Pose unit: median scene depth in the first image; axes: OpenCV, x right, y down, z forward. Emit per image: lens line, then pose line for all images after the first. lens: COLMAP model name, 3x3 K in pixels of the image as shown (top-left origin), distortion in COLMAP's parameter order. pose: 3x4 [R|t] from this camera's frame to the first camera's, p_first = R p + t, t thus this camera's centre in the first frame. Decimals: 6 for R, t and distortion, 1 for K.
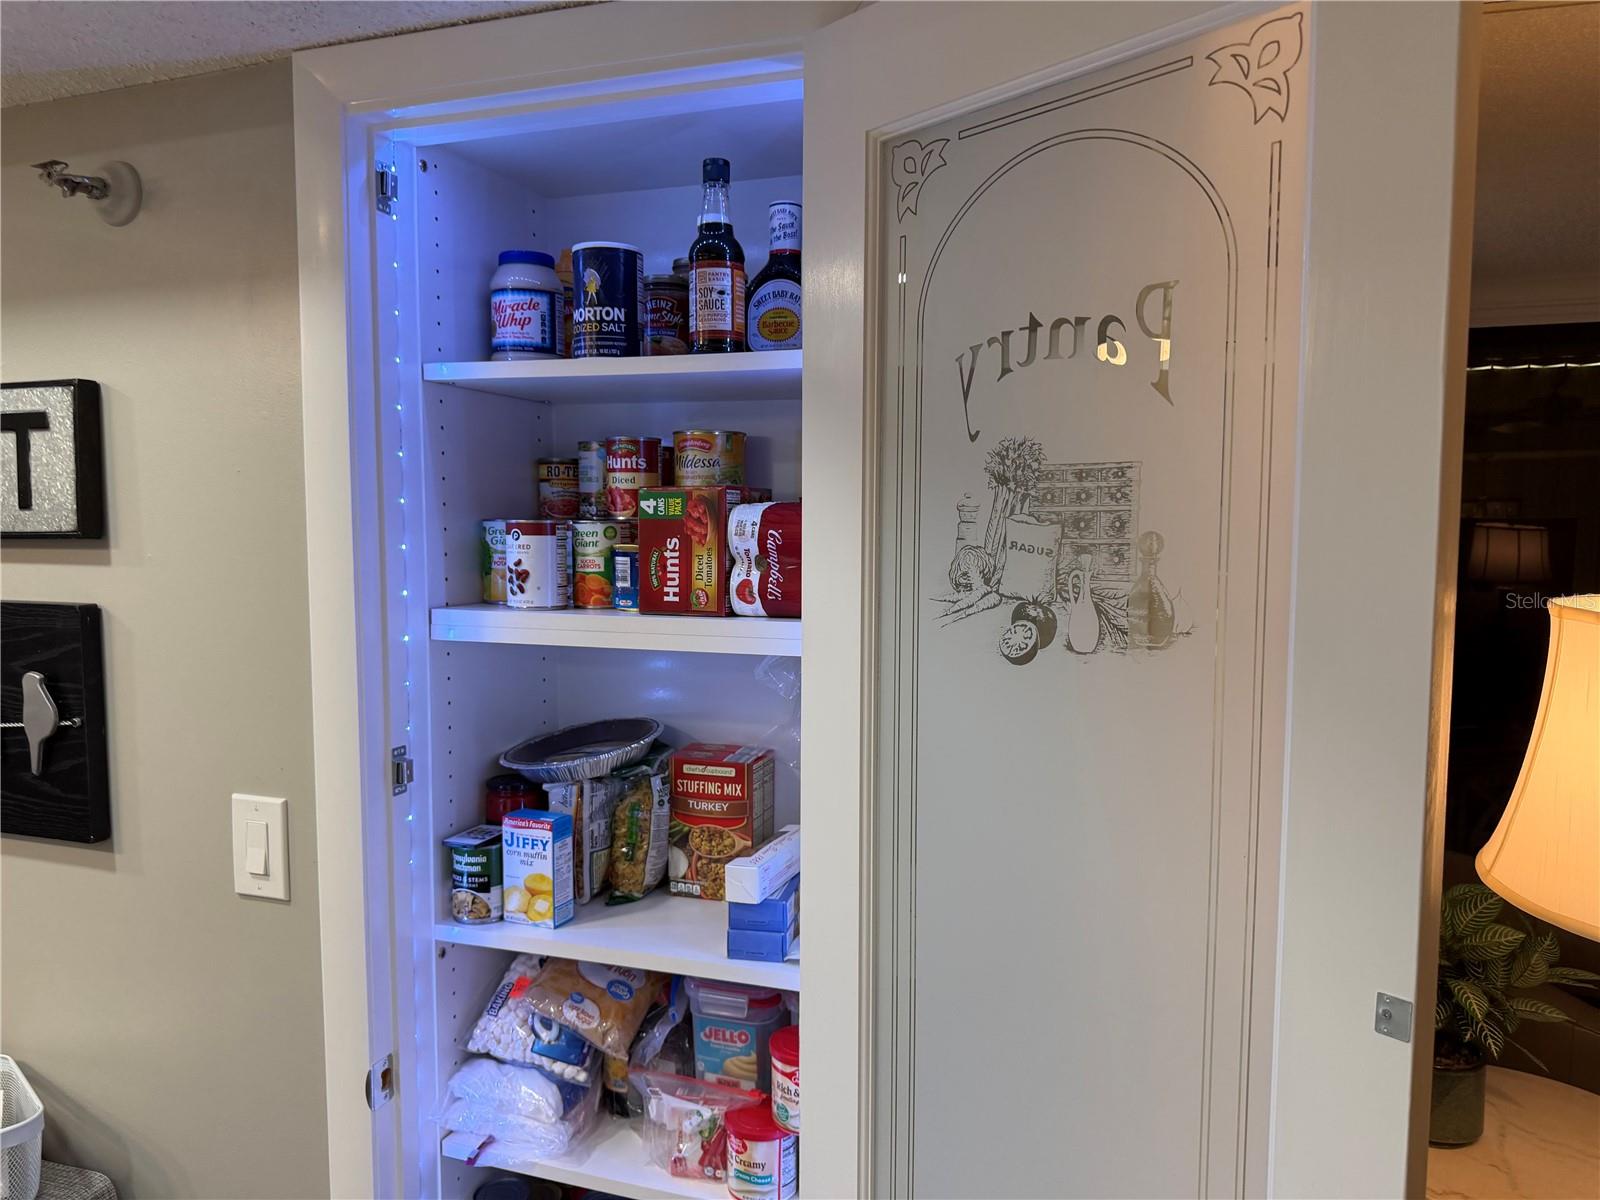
lens RADIAL K [[1132.6, 0, 803.5], [0, 1132.6, 602.3], [0, 0, 1]] dist [0.049930, -0.057855]
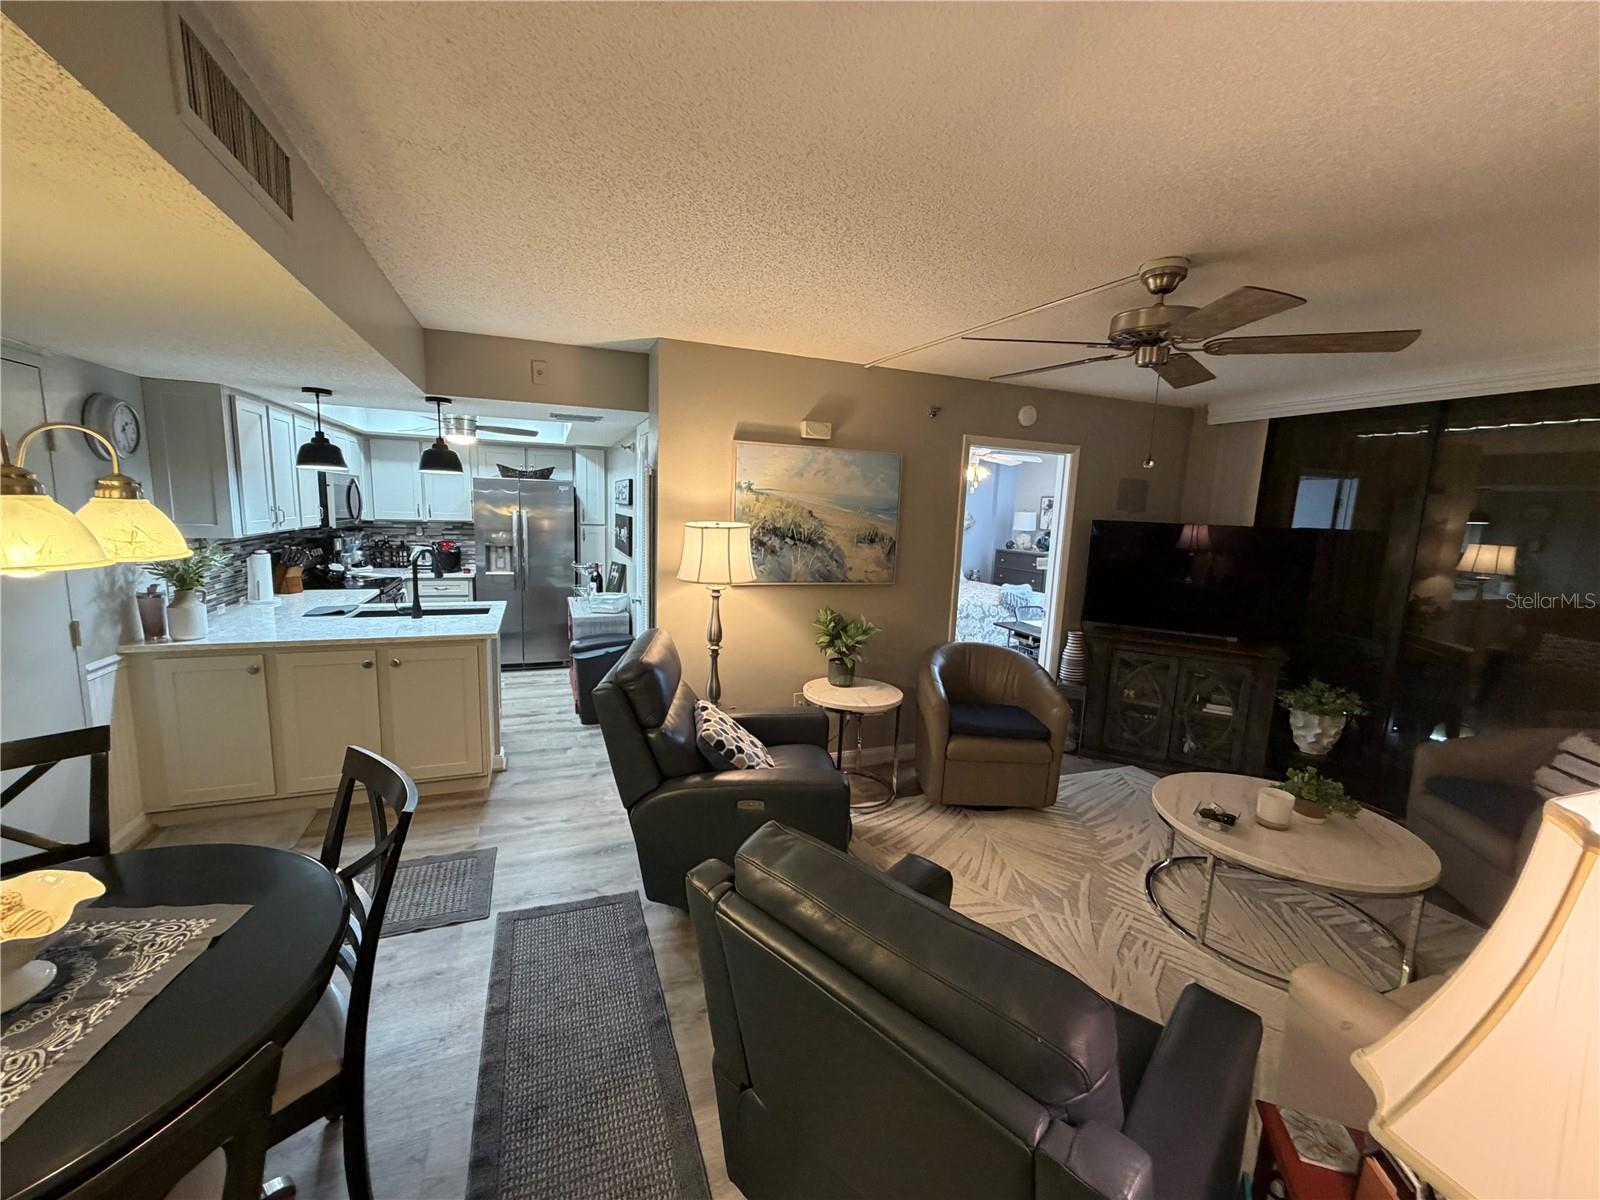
lens RADIAL K [[639.3, 0, 797.0], [0, 639.3, 600.1], [0, 0, 1]] dist [0.001592, -0.000677]
pose [[0.650557, 0.134715, -0.747414, 2.533812], [-0.097098, 0.990819, 0.094071, 0.036729], [0.753225, 0.011374, 0.657664, -0.545961]]
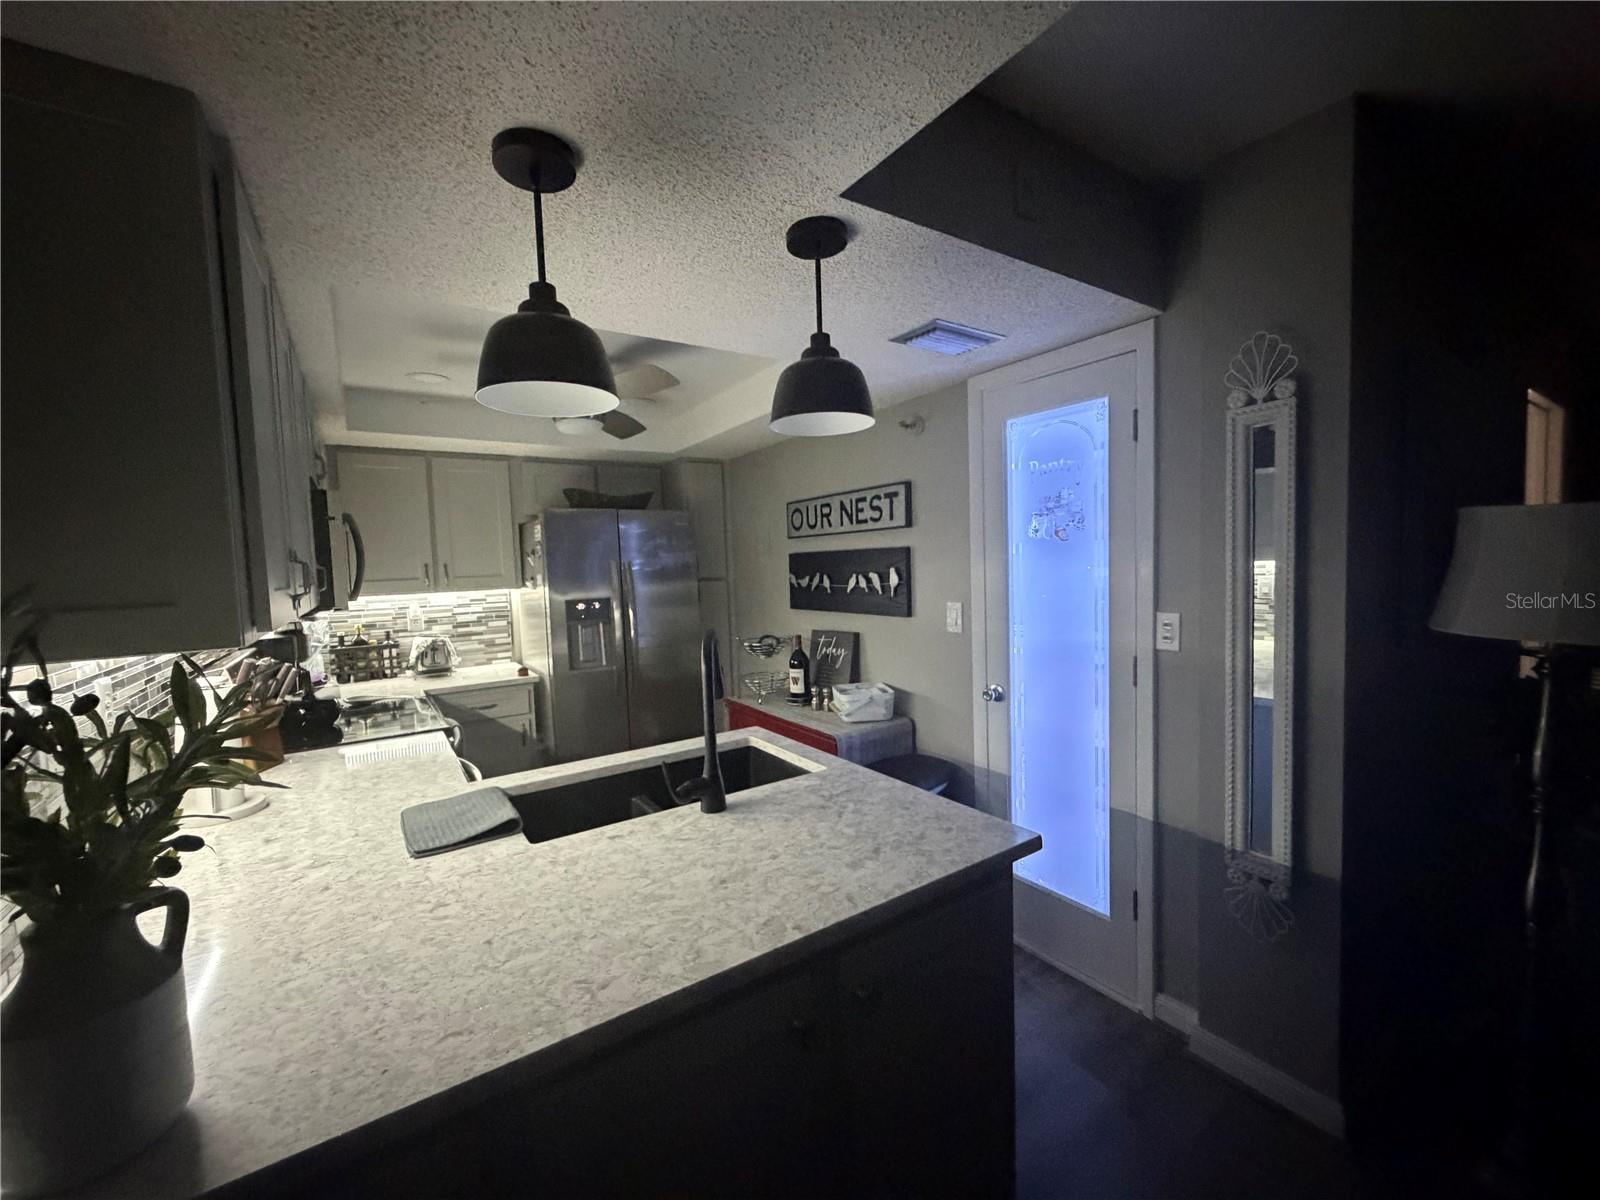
lens RADIAL K [[639.3, 0, 793.4], [0, 639.3, 599.9], [0, 0, 1]] dist [0.001592, -0.000677]
pose [[0.793365, 0.006703, -0.608710, 0.274502], [-0.012736, 0.999903, -0.005589, 0.178329], [0.608613, 0.012187, 0.793373, -0.735132]]
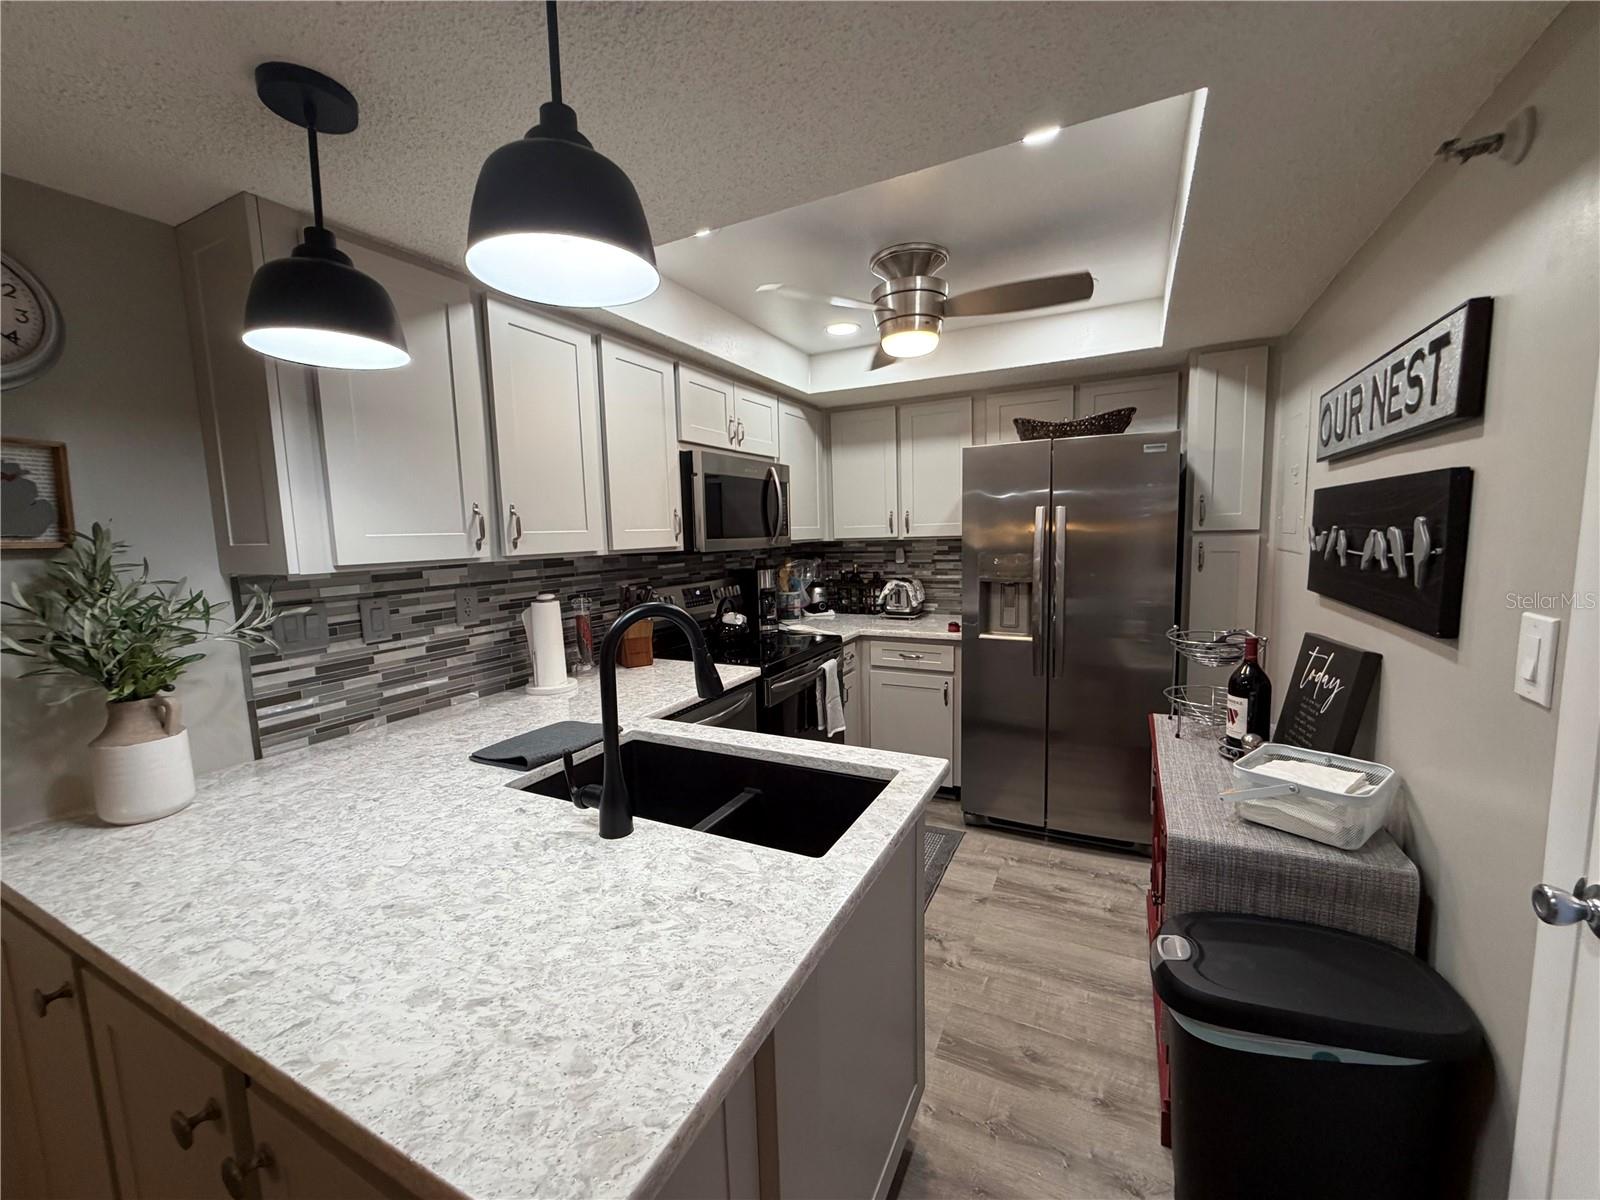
lens RADIAL K [[639.3, 0, 799.1], [0, 639.3, 601.5], [0, 0, 1]] dist [0.001592, -0.000677]
pose [[-0.137652, 0.112860, -0.984030, 0.274043], [-0.053695, 0.991176, 0.121191, 0.114718], [0.989024, 0.069520, -0.130377, 0.321227]]
